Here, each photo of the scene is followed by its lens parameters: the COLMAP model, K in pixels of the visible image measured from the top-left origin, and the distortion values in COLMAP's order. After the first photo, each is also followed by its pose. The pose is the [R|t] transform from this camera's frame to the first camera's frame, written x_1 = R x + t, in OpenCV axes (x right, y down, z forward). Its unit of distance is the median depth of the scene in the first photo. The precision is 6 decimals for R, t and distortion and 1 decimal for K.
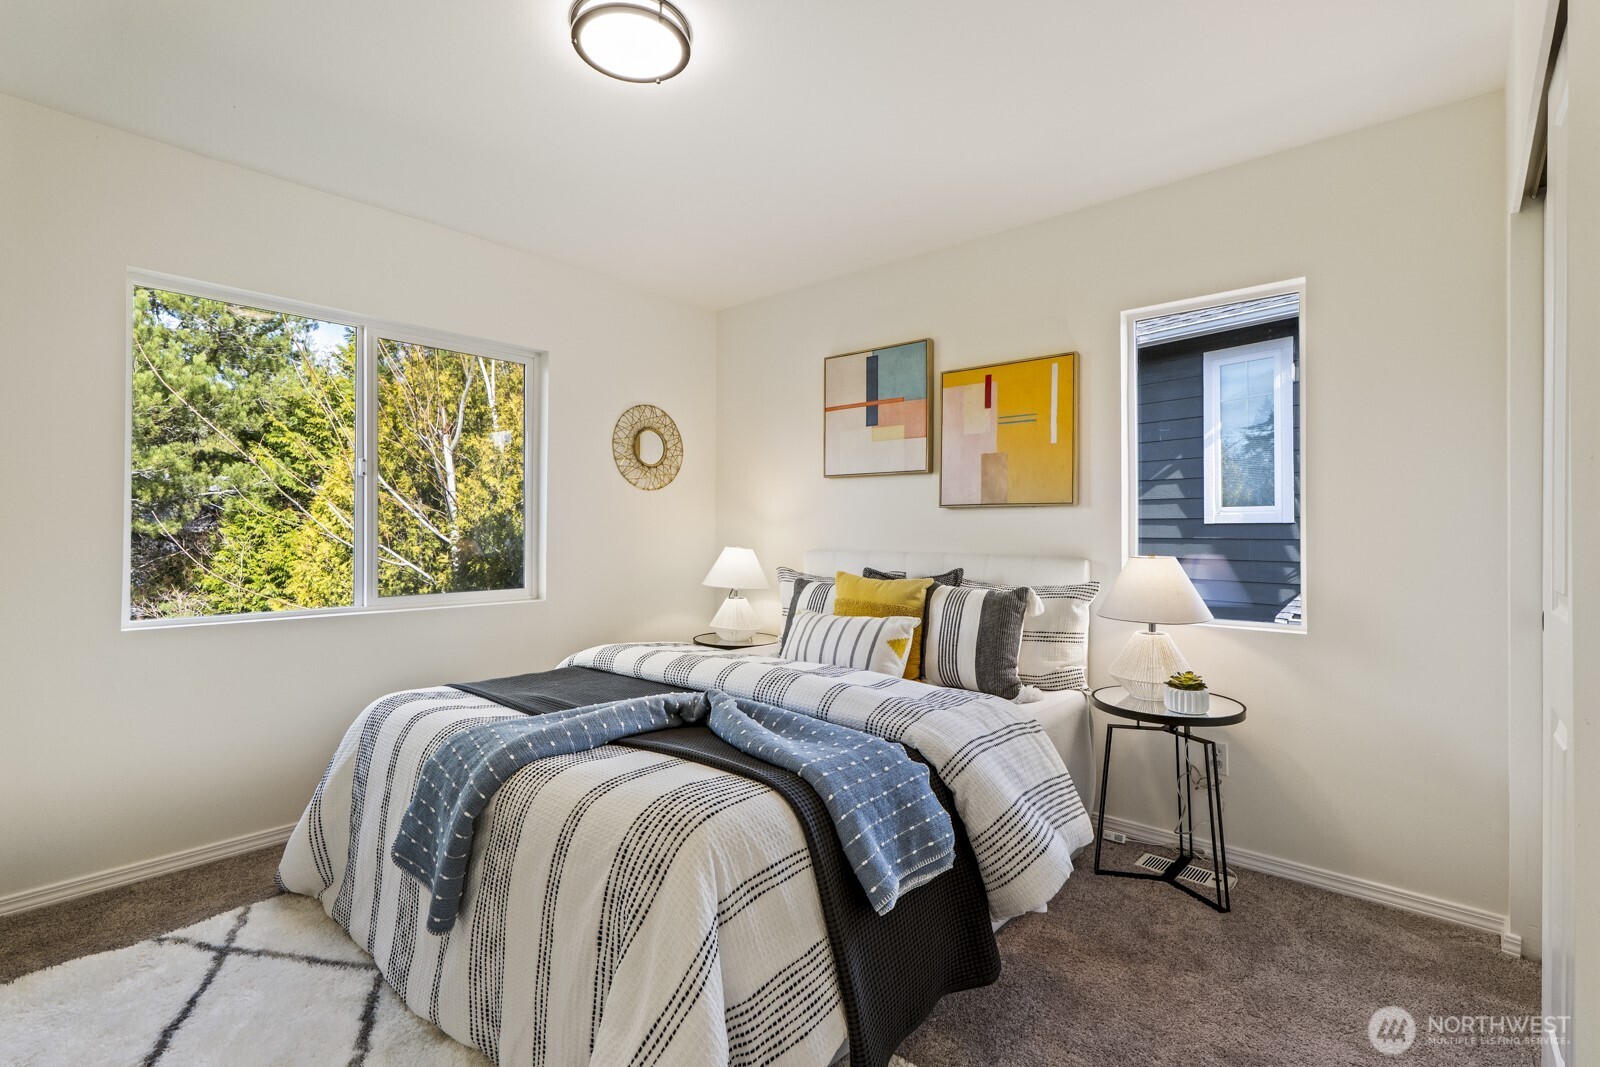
lens RADIAL K [[742.6, 0, 801.7], [0, 742.6, 534.4], [0, 0, 1]] dist [0.003324, -0.000239]
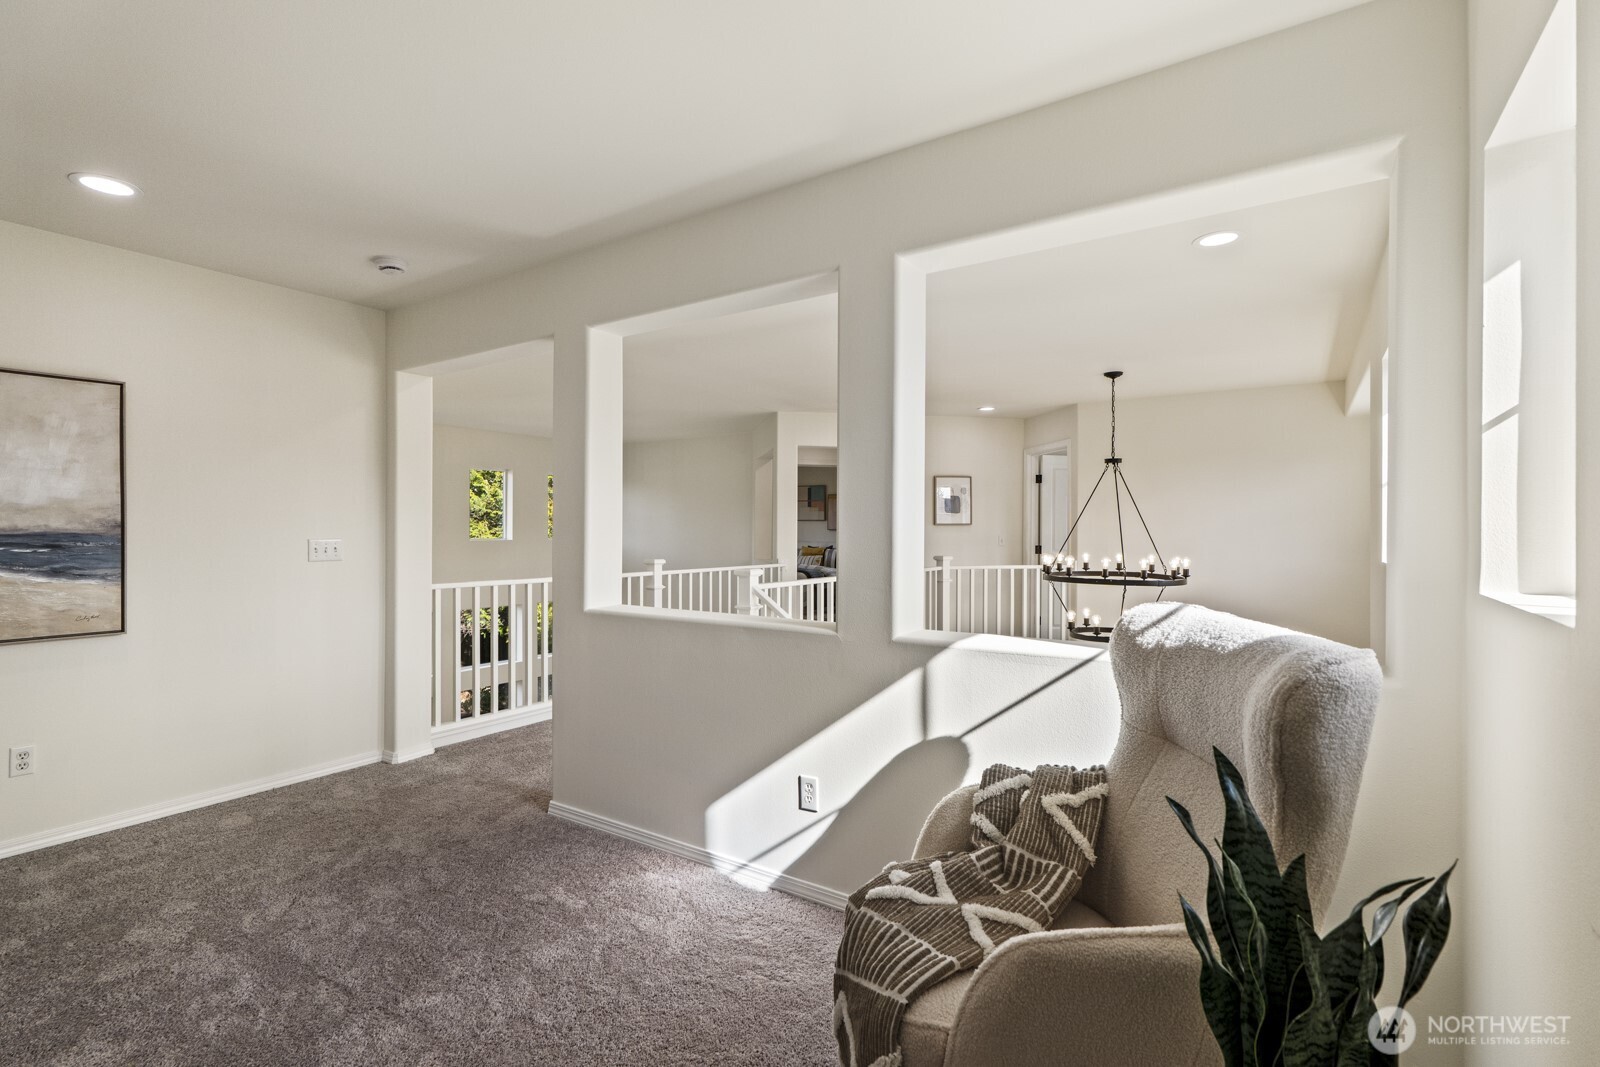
lens RADIAL K [[742.6, 0, 799.6], [0, 742.6, 534.1], [0, 0, 1]] dist [0.003324, -0.000239]
pose [[0.990465, 0.002600, 0.137743, -0.483621], [-0.003310, 0.999982, 0.004923, -0.030148], [-0.137728, -0.005332, 0.990456, -2.773741]]
